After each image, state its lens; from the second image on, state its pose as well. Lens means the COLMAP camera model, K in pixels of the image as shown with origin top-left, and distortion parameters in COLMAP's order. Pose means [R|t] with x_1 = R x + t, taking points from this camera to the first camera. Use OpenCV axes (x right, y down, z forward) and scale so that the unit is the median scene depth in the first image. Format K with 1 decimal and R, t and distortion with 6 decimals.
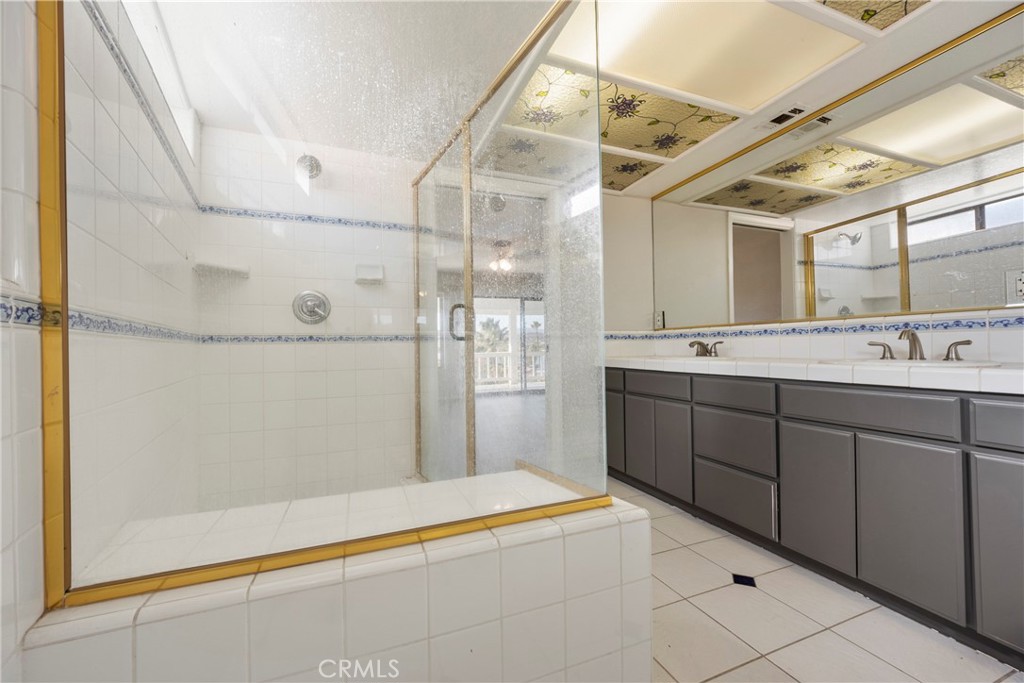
lens RADIAL K [[398.7, 0, 508.7], [0, 398.7, 342.7], [0, 0, 1]] dist [-0.001888, -0.000442]
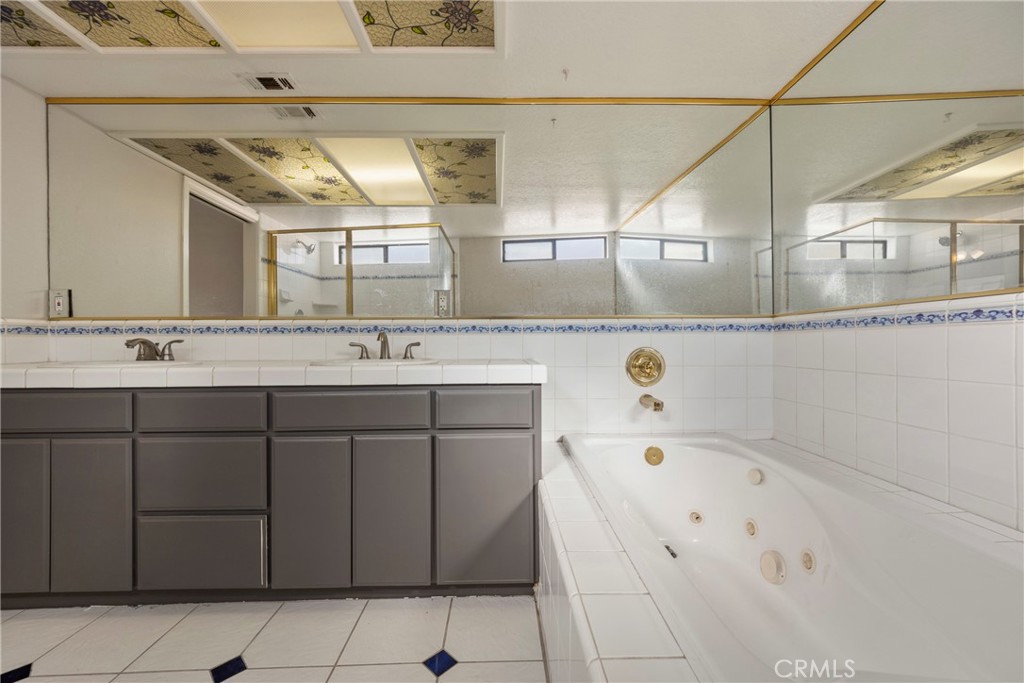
lens RADIAL K [[398.7, 0, 508.7], [0, 398.7, 342.7], [0, 0, 1]] dist [-0.001888, -0.000442]
pose [[0.339000, 0.014000, 0.940682, 0.047921], [-0.011007, 0.999880, -0.010914, 0.003162], [-0.940722, -0.006655, 0.339114, 0.177472]]
